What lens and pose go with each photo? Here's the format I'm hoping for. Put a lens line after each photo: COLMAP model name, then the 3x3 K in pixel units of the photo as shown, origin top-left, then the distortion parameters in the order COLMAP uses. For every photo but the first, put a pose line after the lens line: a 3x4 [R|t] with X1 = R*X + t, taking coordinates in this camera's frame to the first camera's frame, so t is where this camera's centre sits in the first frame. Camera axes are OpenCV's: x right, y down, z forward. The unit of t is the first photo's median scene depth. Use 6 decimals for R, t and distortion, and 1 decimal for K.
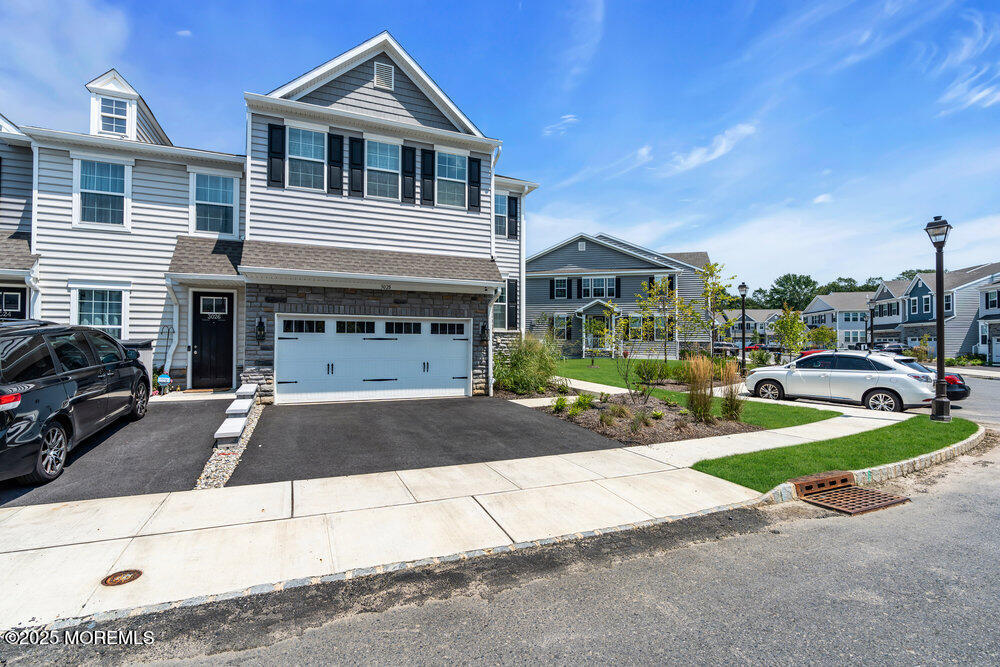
lens RADIAL K [[469.6, 0, 500.0], [0, 469.6, 333.5], [0, 0, 1]] dist [-0.001968, 0.000261]
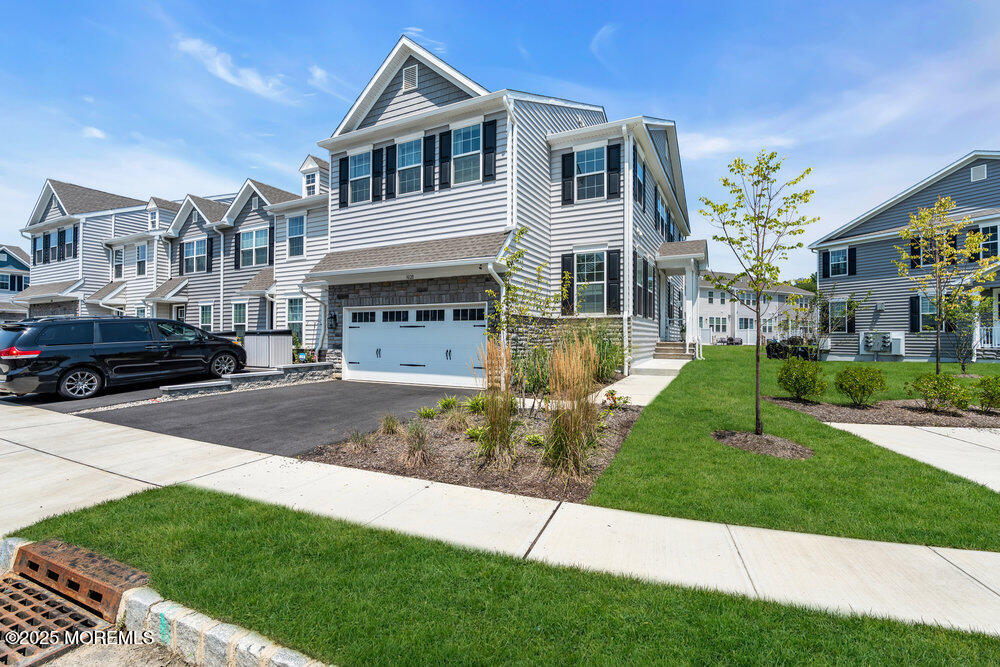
lens RADIAL K [[447.7, 0, 502.3], [0, 447.7, 334.5], [0, 0, 1]] dist [-0.006075, 0.001105]
pose [[0.635637, -0.008240, -0.771944, 0.651683], [0.011962, 0.999928, -0.000824, 0.032603], [0.771895, -0.008710, 0.635690, 0.510266]]
